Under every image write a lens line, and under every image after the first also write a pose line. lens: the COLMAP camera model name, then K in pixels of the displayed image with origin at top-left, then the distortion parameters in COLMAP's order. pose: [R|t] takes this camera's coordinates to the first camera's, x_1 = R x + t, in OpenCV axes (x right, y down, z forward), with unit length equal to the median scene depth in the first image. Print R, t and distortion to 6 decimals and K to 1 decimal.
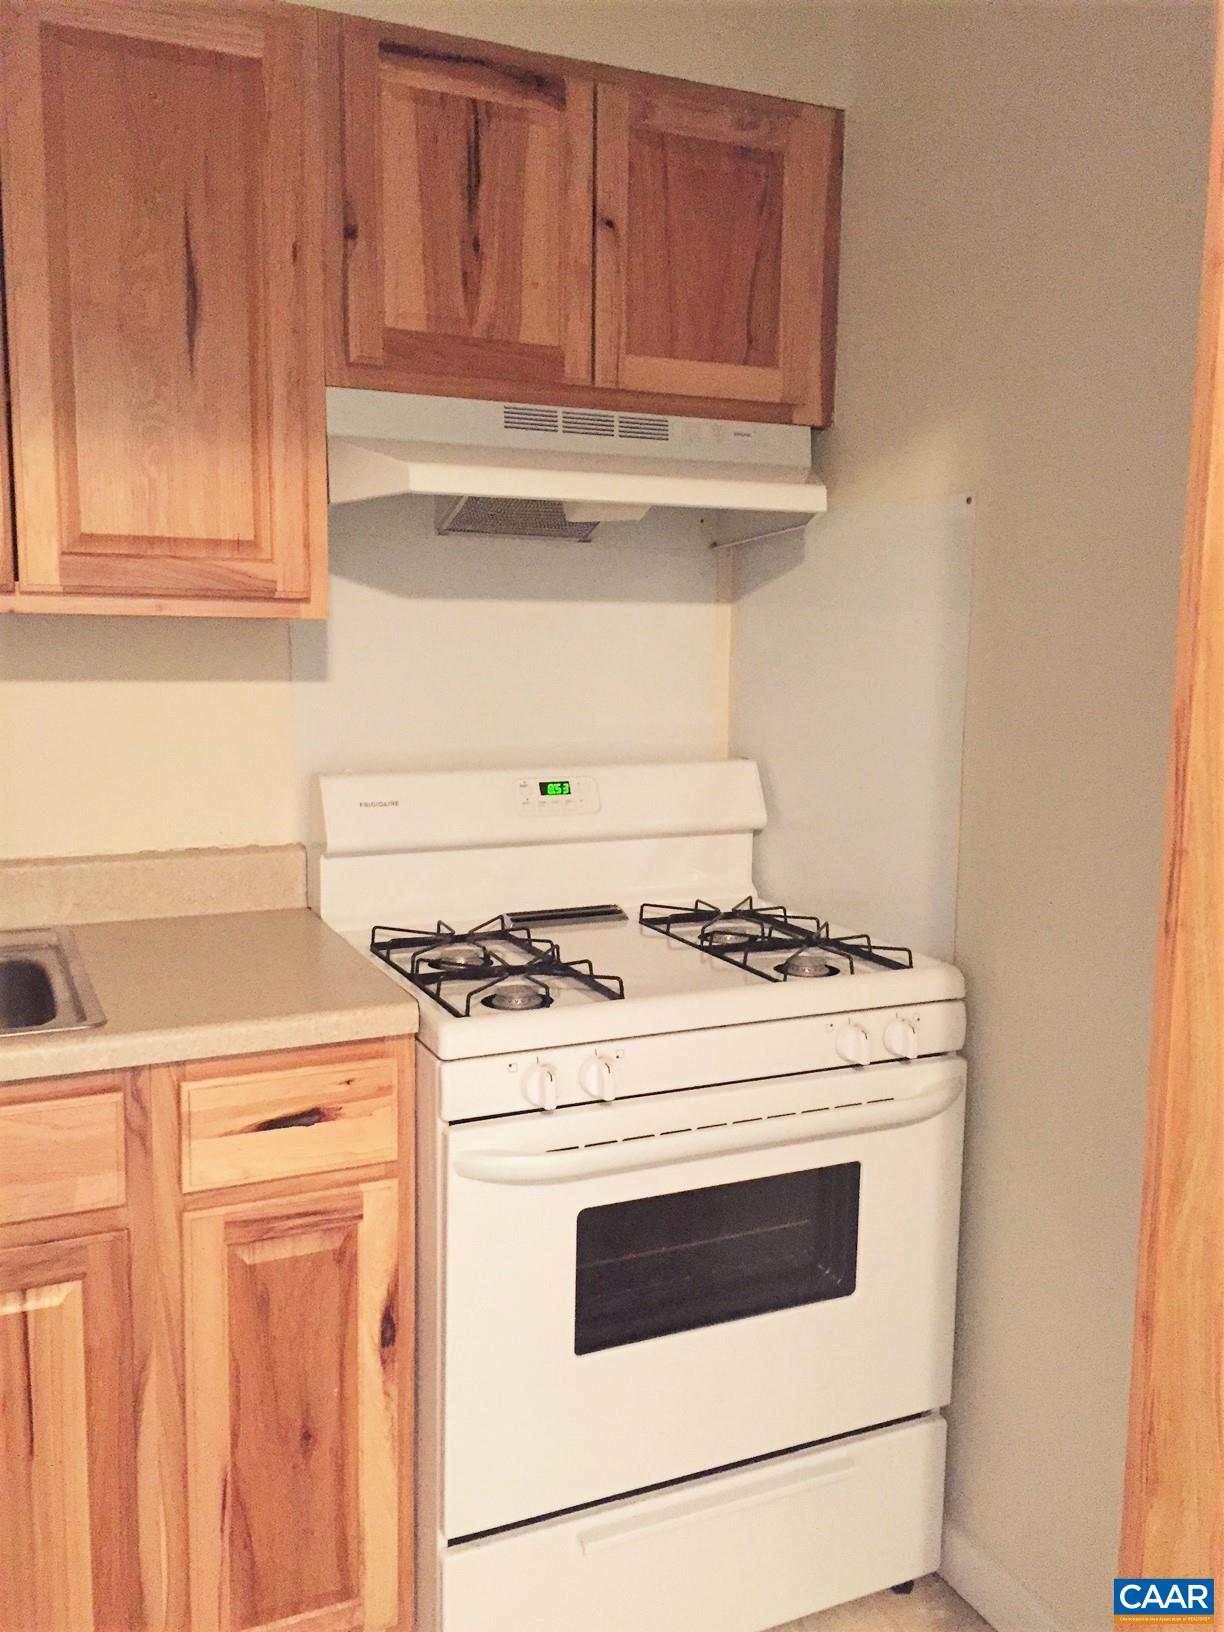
lens RADIAL K [[1379.4, 0, 599.0], [0, 1379.4, 816.3], [0, 0, 1]] dist [0.082188, -0.103579]
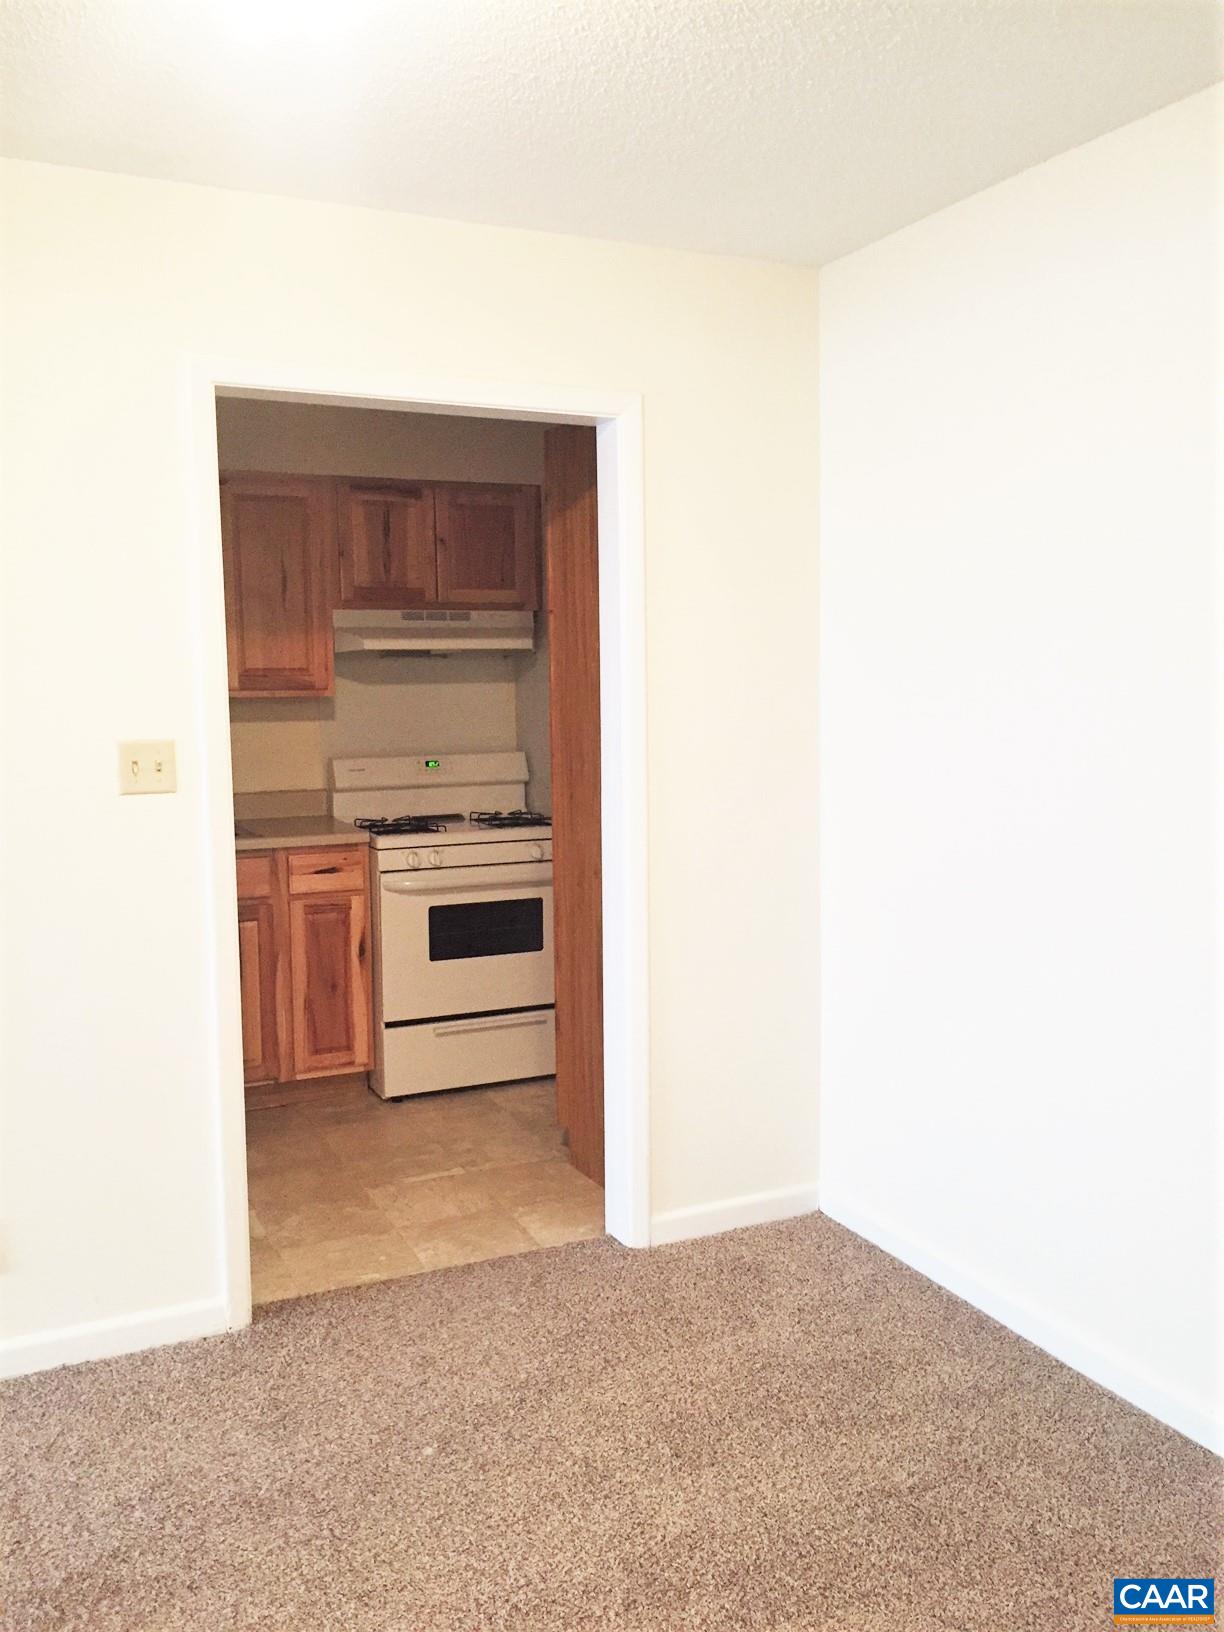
lens RADIAL K [[1379.4, 0, 599.0], [0, 1379.4, 816.3], [0, 0, 1]] dist [0.082188, -0.103579]
pose [[0.999713, -0.023934, -0.000704, 0.325835], [0.023898, 0.999181, -0.032660, 0.197933], [0.001485, 0.032634, 0.999466, -1.745091]]
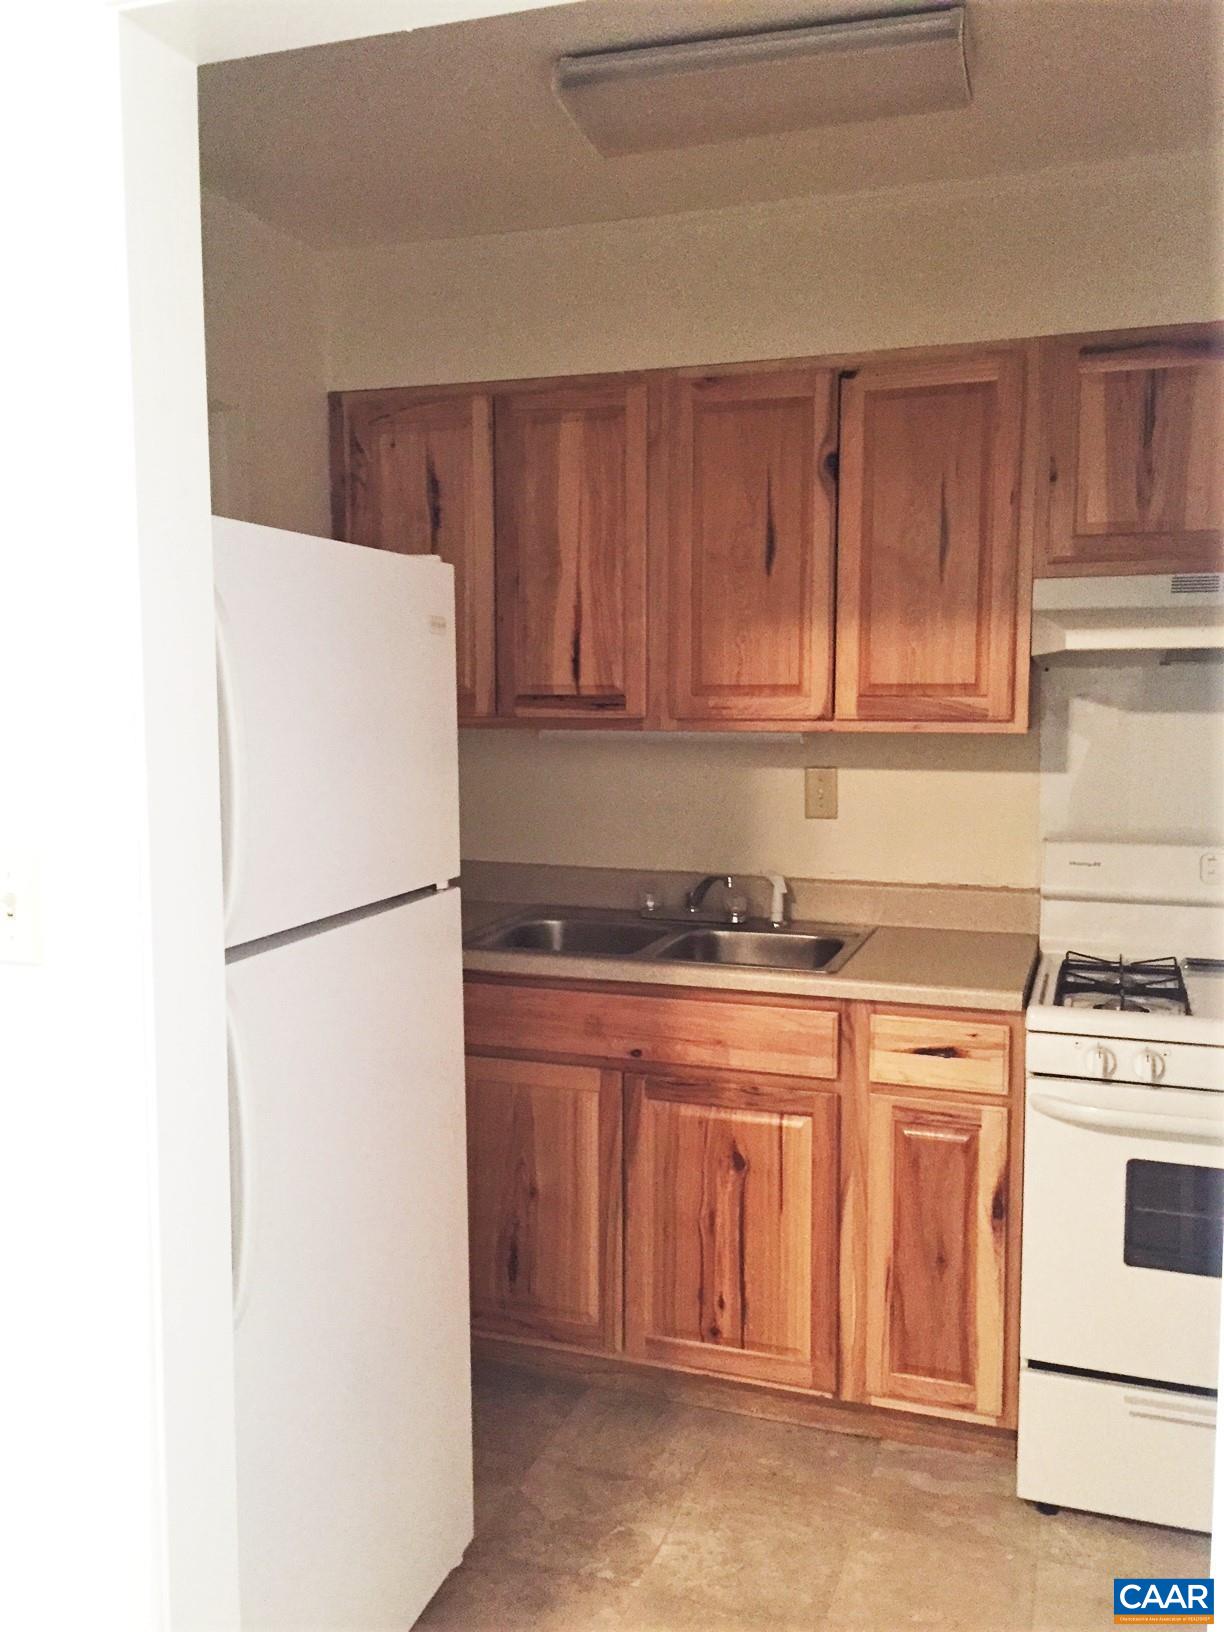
lens RADIAL K [[1379.4, 0, 599.0], [0, 1379.4, 816.3], [0, 0, 1]] dist [0.082188, -0.103579]
pose [[0.712927, 0.050648, -0.699407, 0.560703], [-0.083061, 0.996466, -0.012507, 0.001851], [0.696302, 0.067010, 0.714614, -0.394676]]
